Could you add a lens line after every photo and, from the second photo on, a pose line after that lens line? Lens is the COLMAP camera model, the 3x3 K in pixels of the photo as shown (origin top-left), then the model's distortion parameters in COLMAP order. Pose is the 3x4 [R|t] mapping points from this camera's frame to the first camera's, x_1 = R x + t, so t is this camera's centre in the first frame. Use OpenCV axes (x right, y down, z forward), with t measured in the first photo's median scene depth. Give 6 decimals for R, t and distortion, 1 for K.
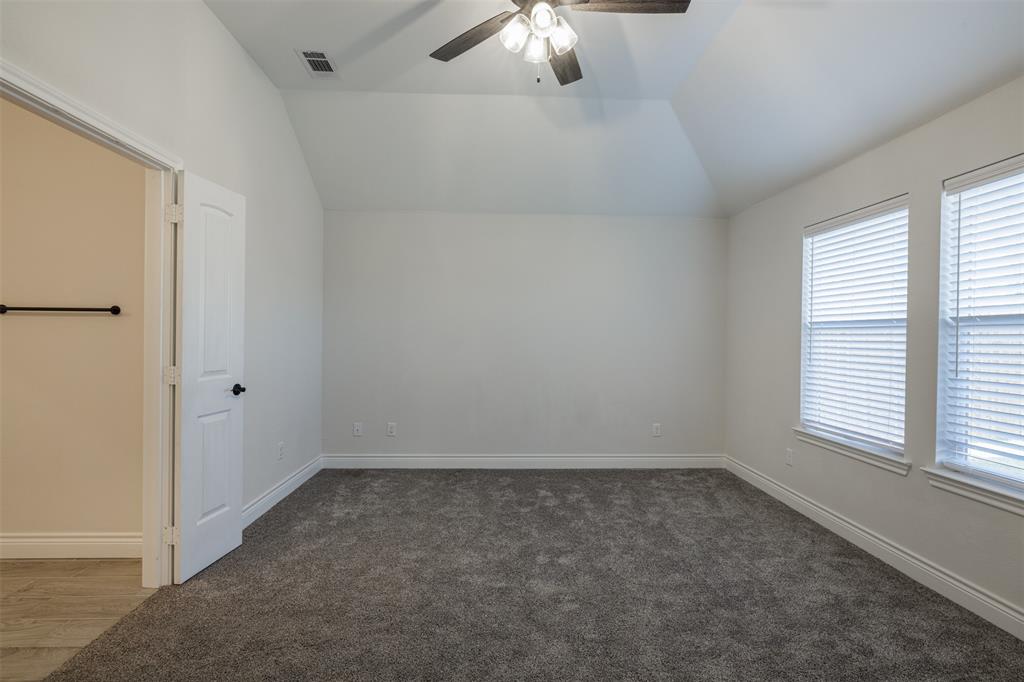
lens RADIAL K [[481.4, 0, 512.0], [0, 481.4, 341.0], [0, 0, 1]] dist [-0.001197, -0.000046]
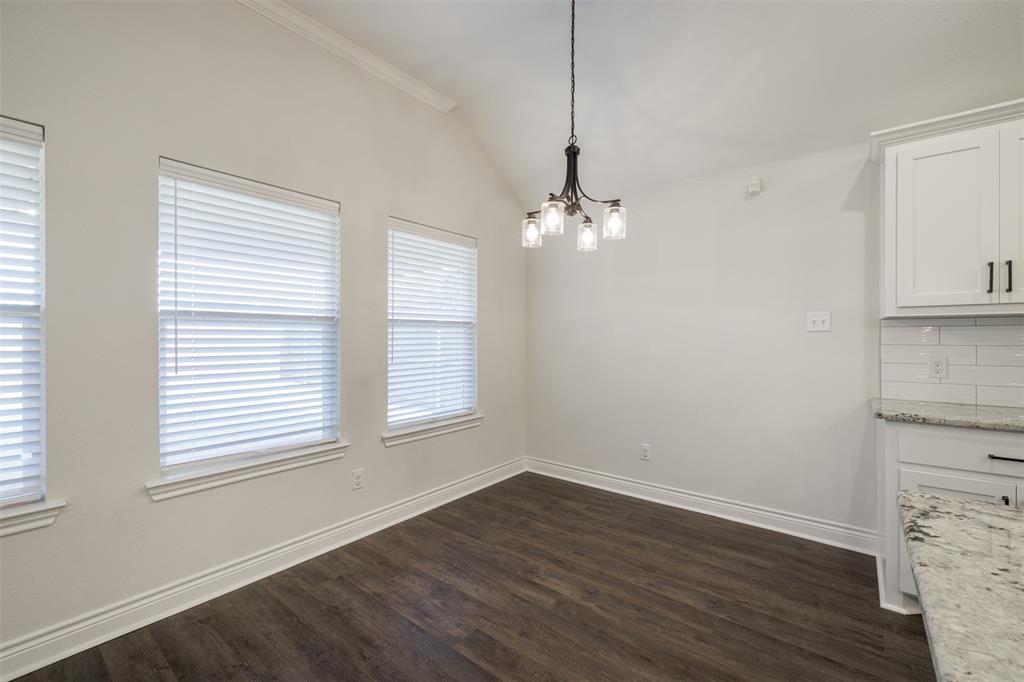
lens RADIAL K [[430.3, 0, 512.7], [0, 430.3, 338.3], [0, 0, 1]] dist [0.001218, 0.000135]
pose [[-0.751873, -0.011502, 0.659208, -0.122548], [-0.004864, 0.999917, 0.011899, -0.008633], [-0.659290, 0.005740, -0.751867, 1.170972]]
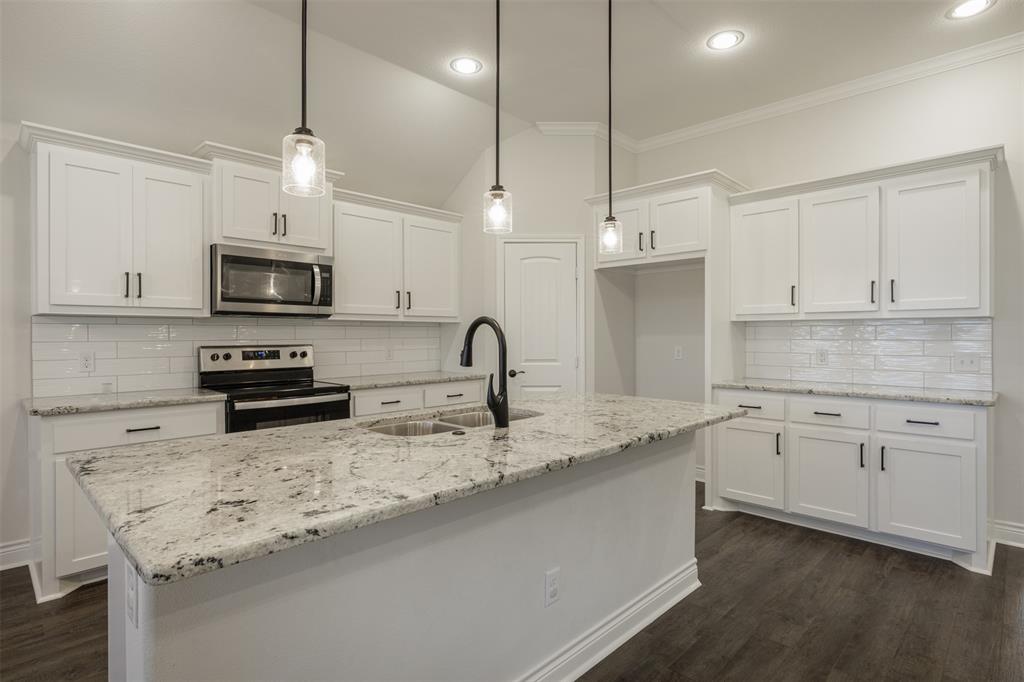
lens RADIAL K [[524.6, 0, 516.7], [0, 524.6, 336.1], [0, 0, 1]] dist [-0.000522, -0.000653]
pose [[-0.727283, -0.007841, -0.686293, -0.097676], [-0.009624, 0.999953, -0.001225, -0.008321], [0.686270, 0.005714, -0.727324, 1.377819]]
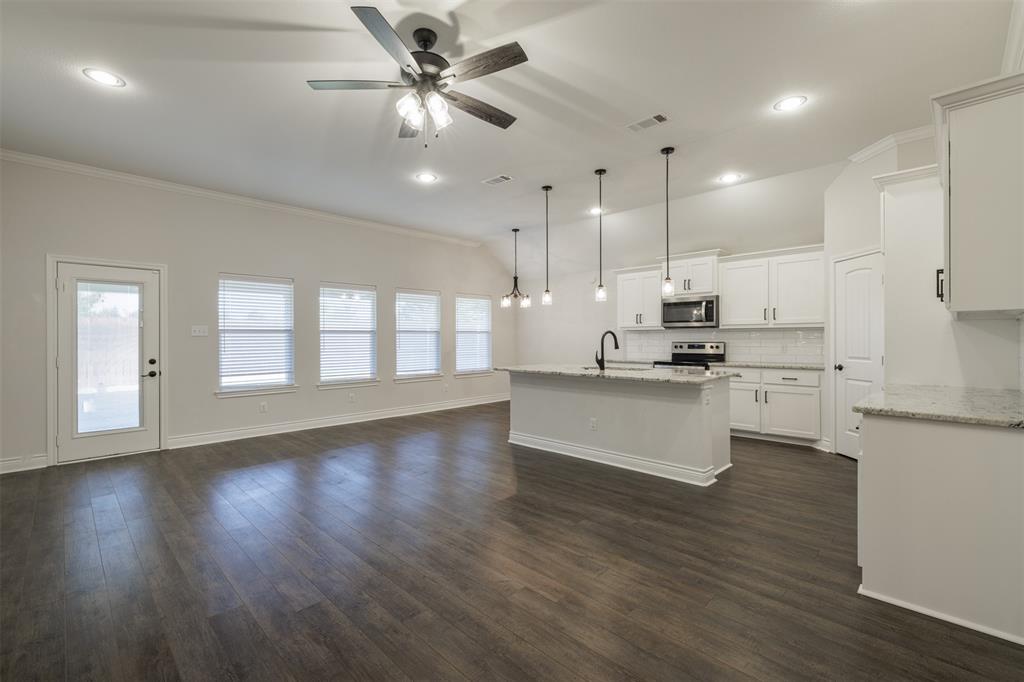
lens RADIAL K [[448.4, 0, 512.0], [0, 448.4, 341.0], [0, 0, 1]] dist [0.001977, 0.000128]
pose [[-0.677310, -0.011574, 0.735607, -1.382934], [0.000016, 0.999876, 0.015747, -0.020195], [-0.735698, 0.010678, -0.677226, 2.129359]]
